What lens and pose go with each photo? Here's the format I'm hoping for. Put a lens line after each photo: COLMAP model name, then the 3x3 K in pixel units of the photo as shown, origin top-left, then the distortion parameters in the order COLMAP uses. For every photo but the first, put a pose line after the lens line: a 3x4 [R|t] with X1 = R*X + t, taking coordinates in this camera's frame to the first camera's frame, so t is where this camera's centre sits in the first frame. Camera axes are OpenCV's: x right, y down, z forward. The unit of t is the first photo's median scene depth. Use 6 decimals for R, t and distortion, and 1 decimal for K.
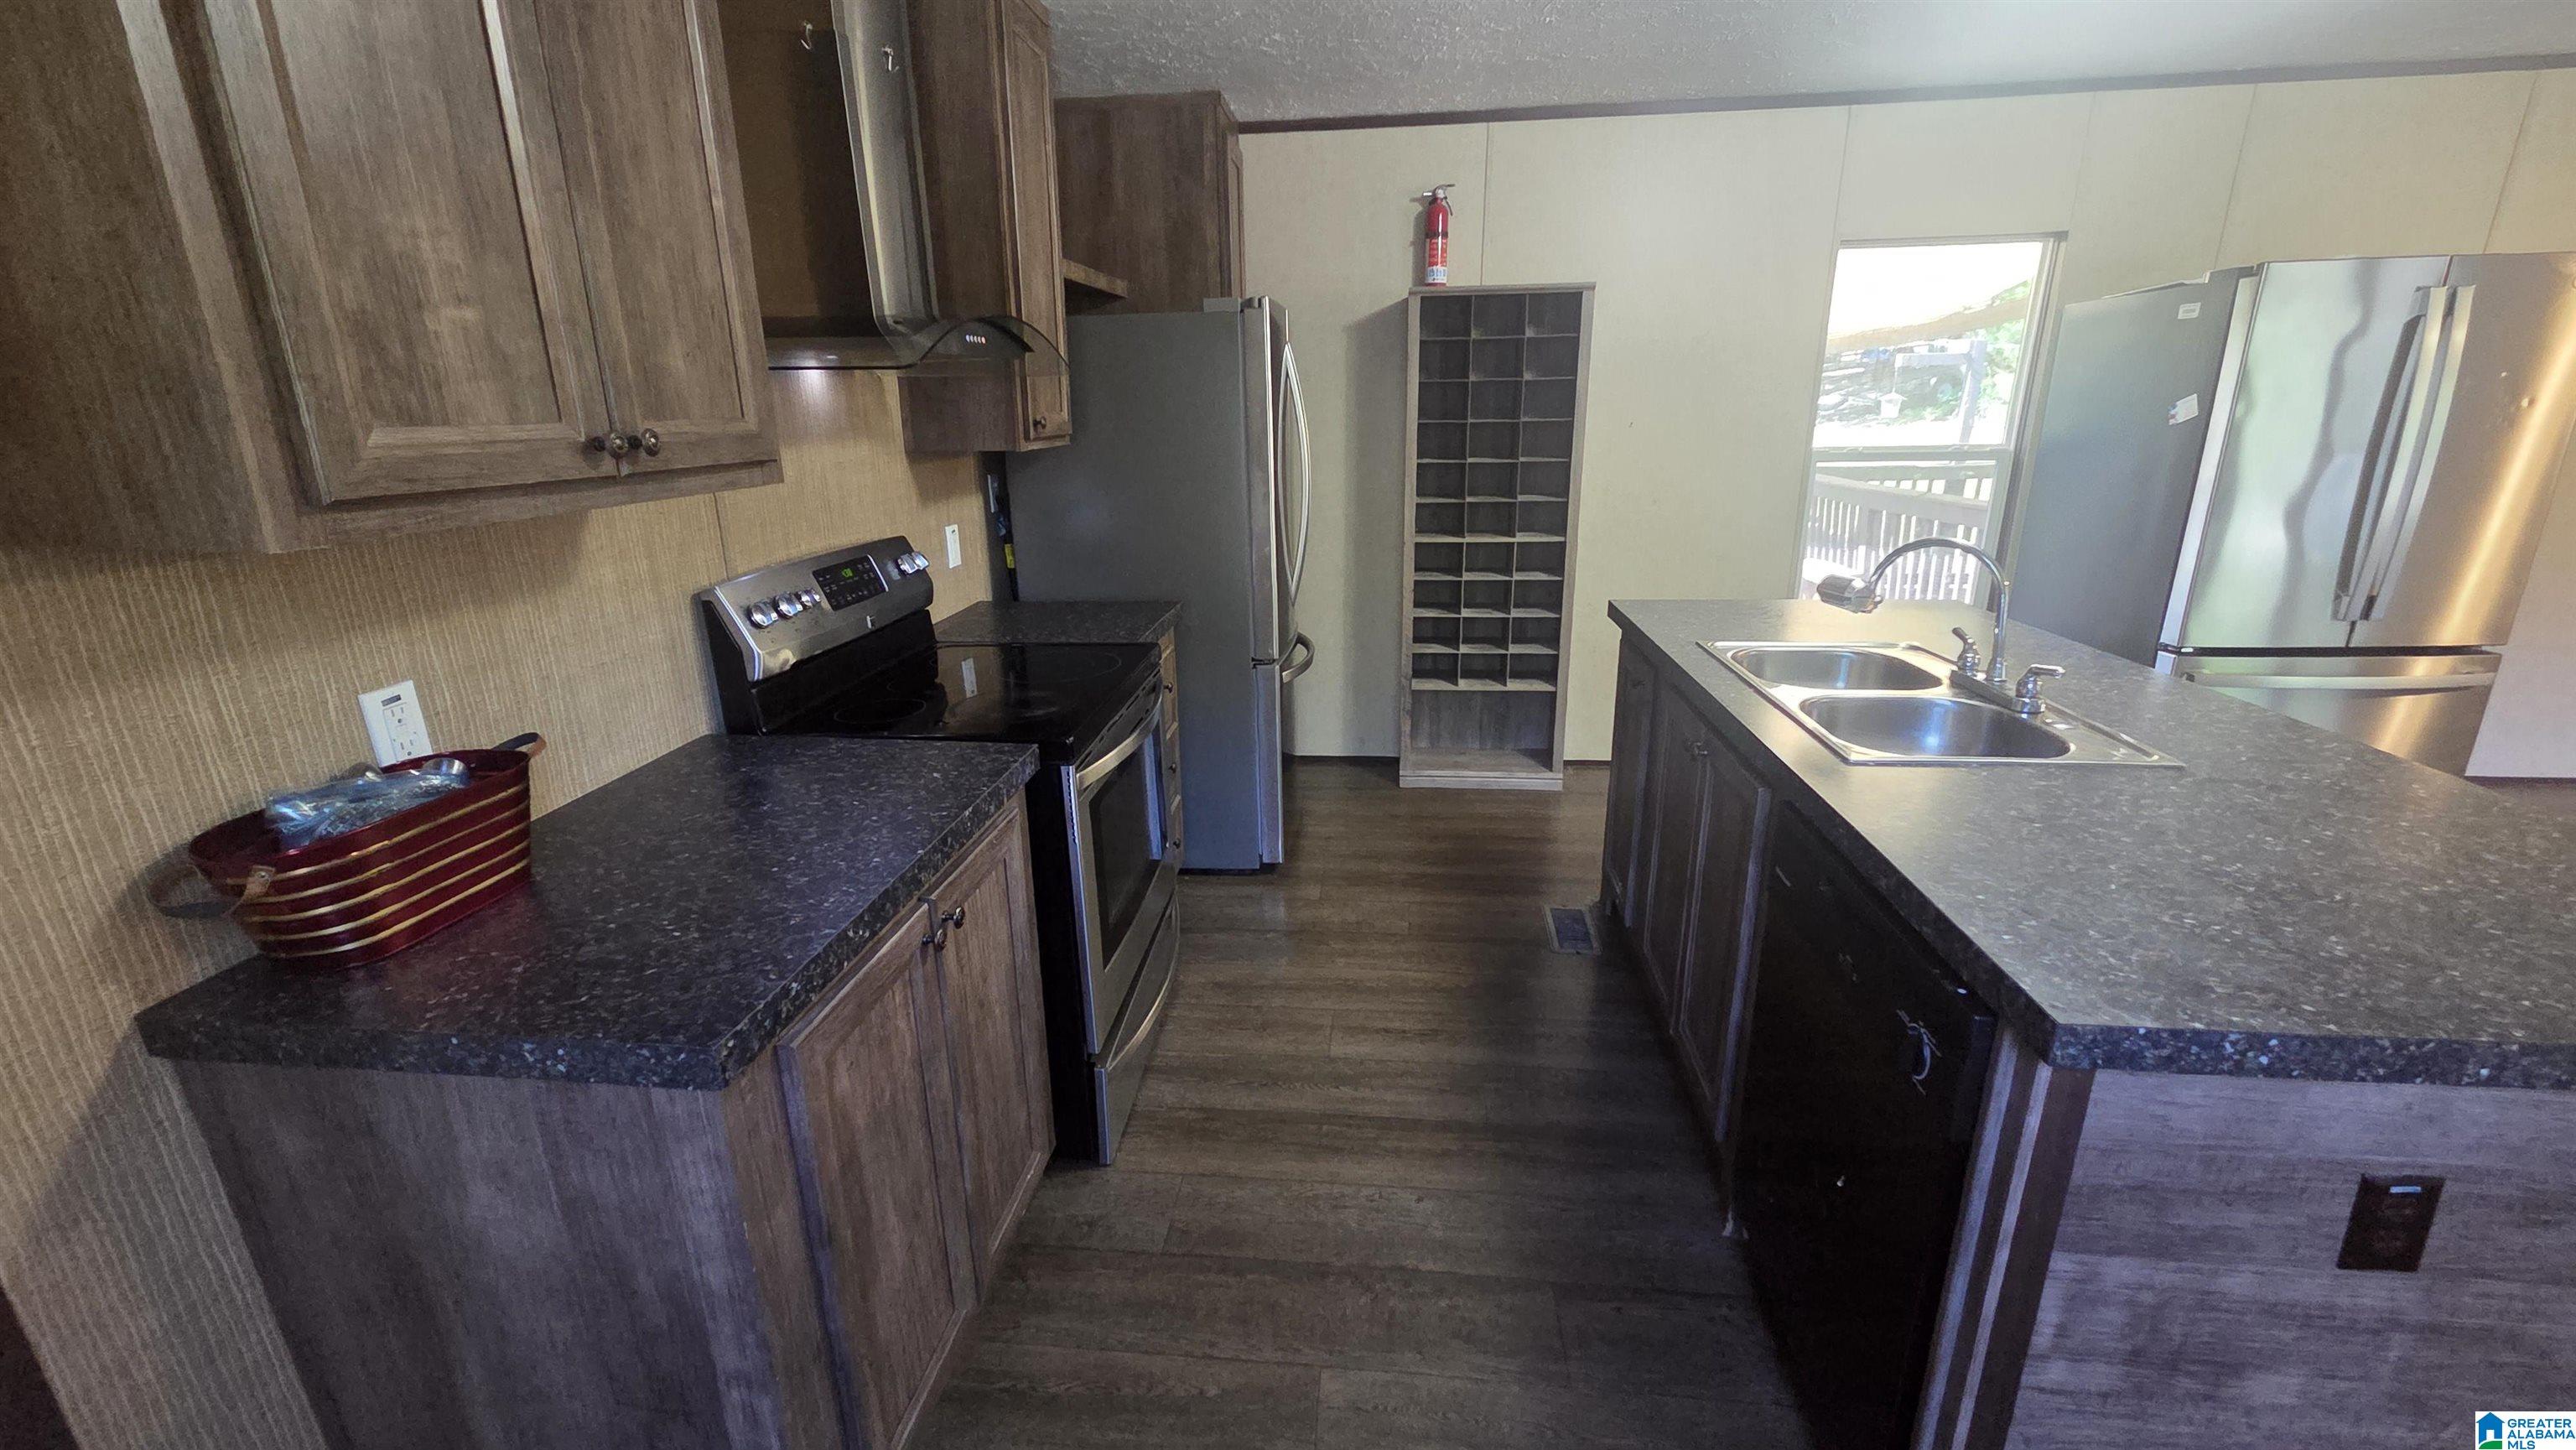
lens RADIAL K [[1060.0, 0, 1288.2], [0, 1060.0, 725.8], [0, 0, 1]] dist [0.005559, -0.002126]
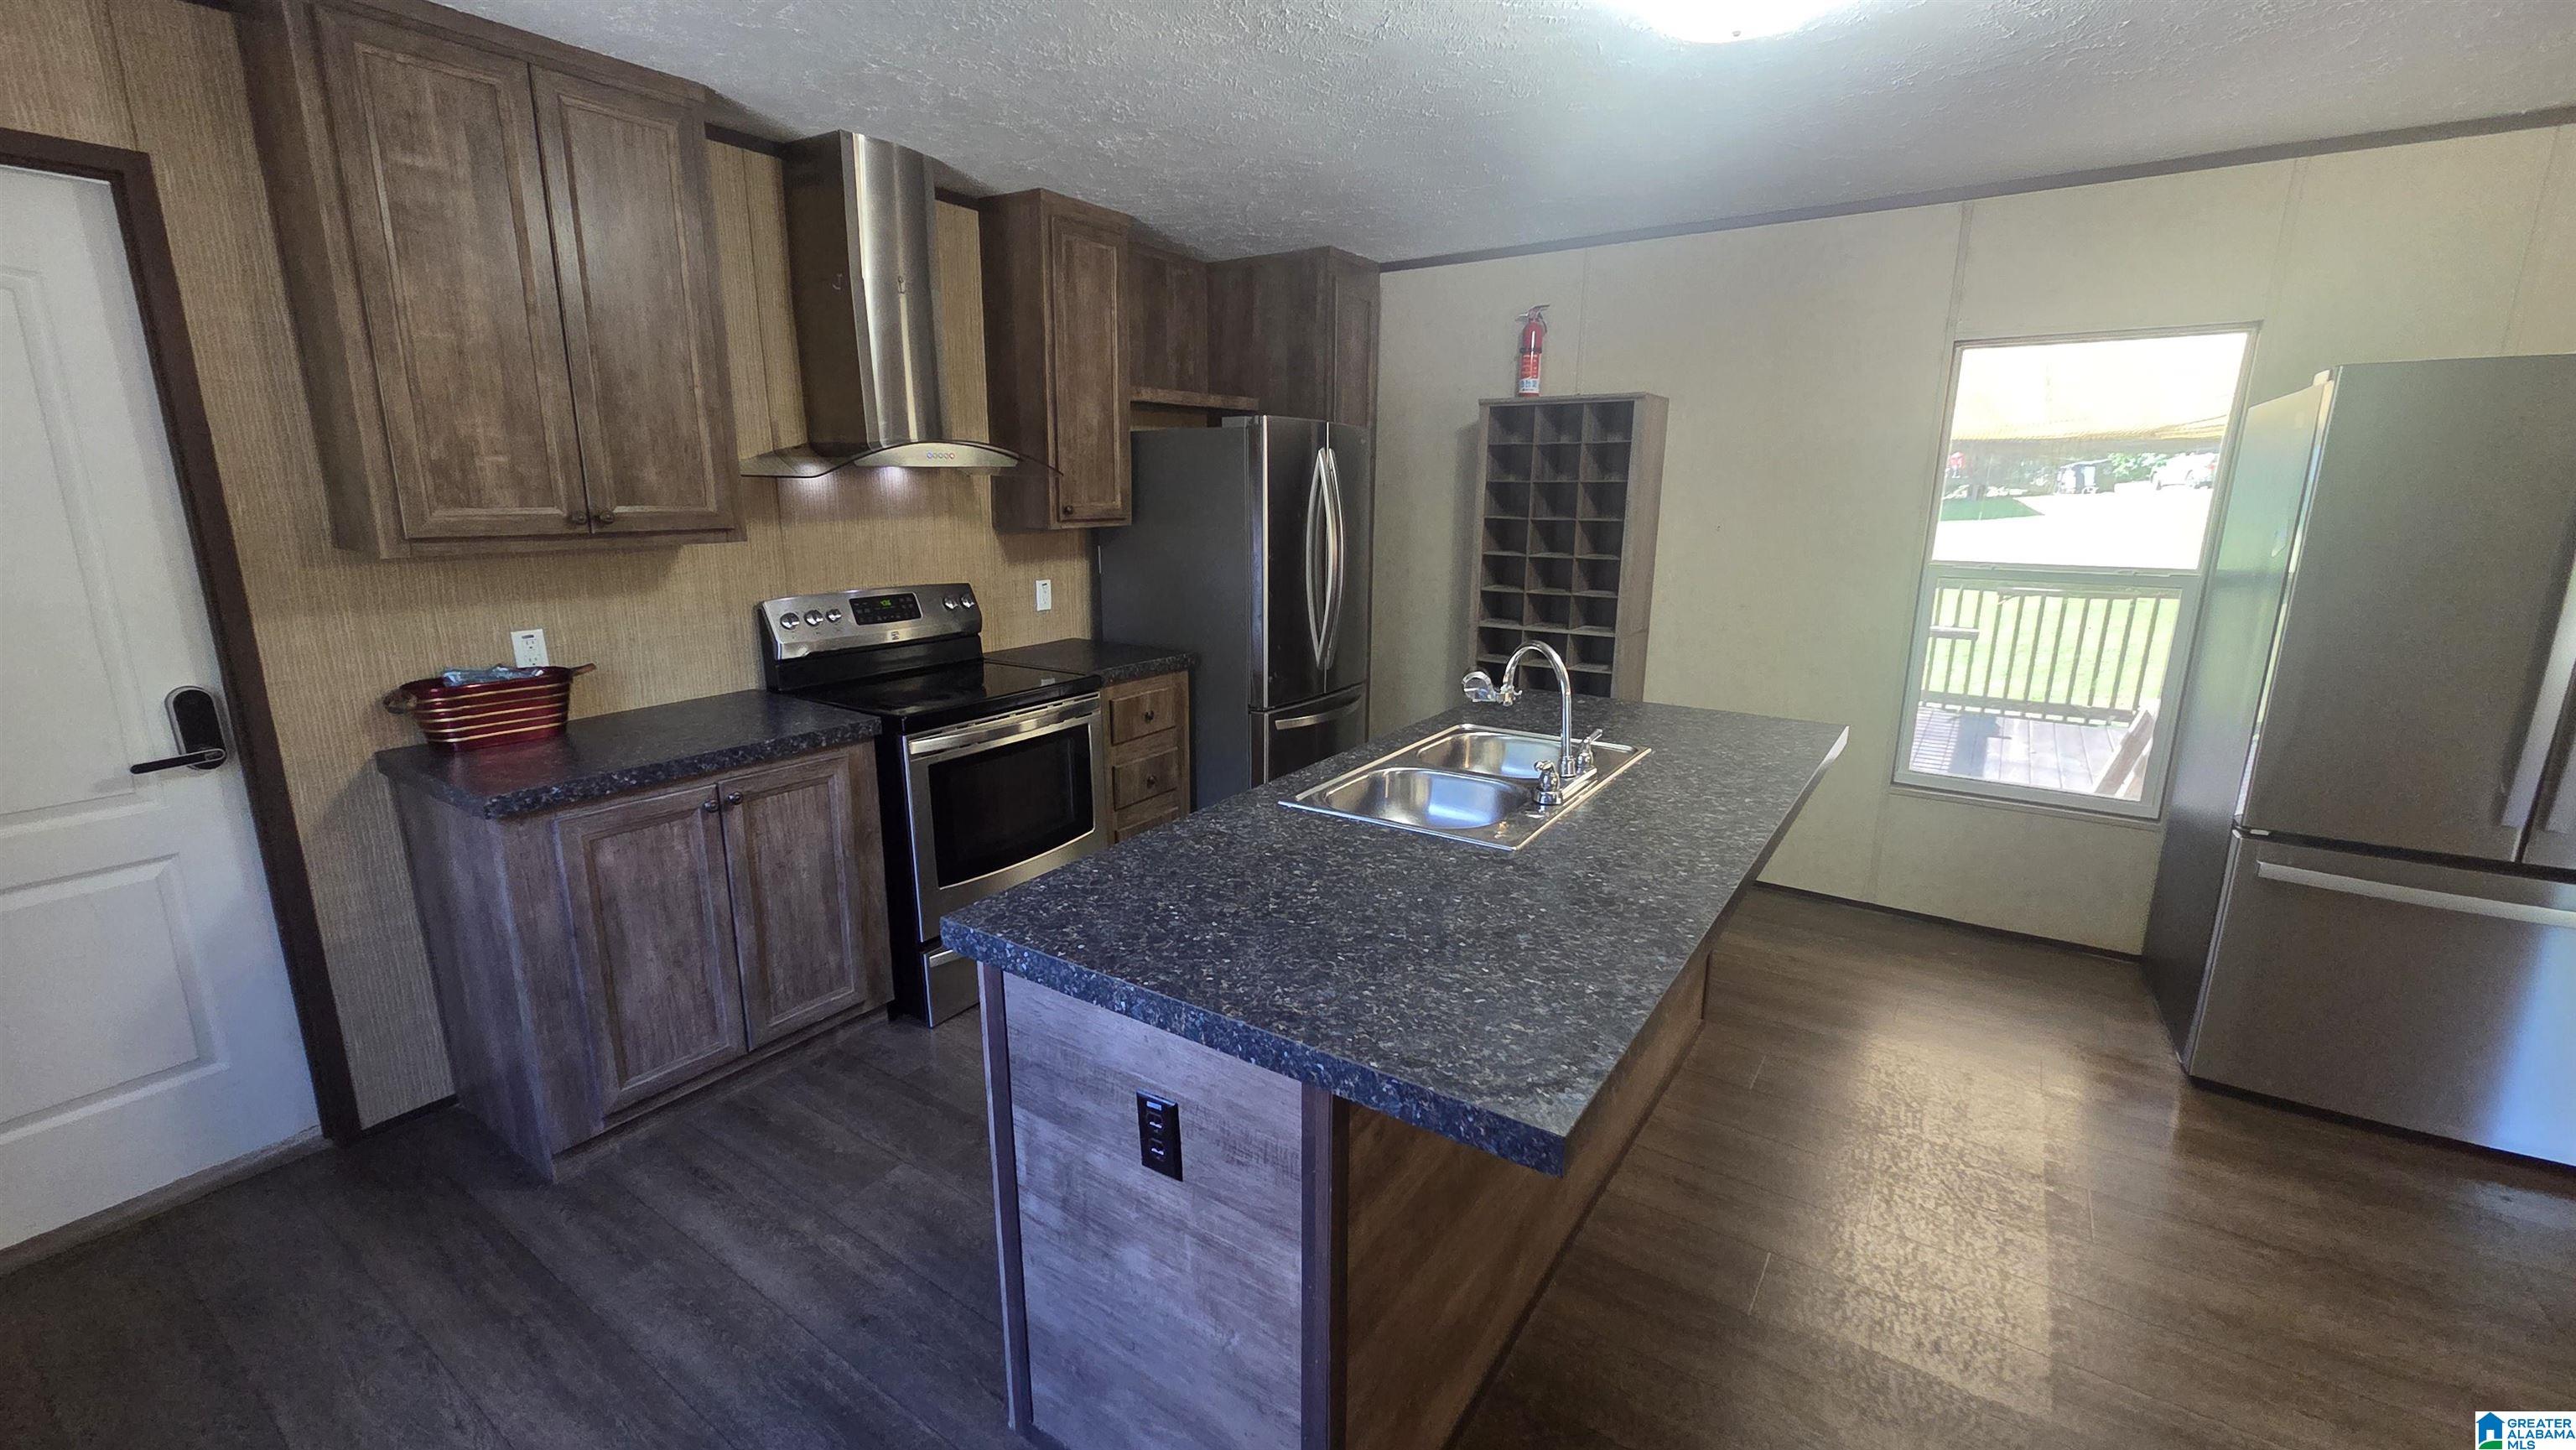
lens RADIAL K [[1060.0, 0, 1274.2], [0, 1060.0, 724.5], [0, 0, 1]] dist [0.005559, -0.002126]
pose [[0.877987, 0.126350, -0.461709, 1.434283], [-0.158243, 0.986919, -0.030838, -0.022703], [0.451773, 0.100138, 0.886495, -0.148944]]
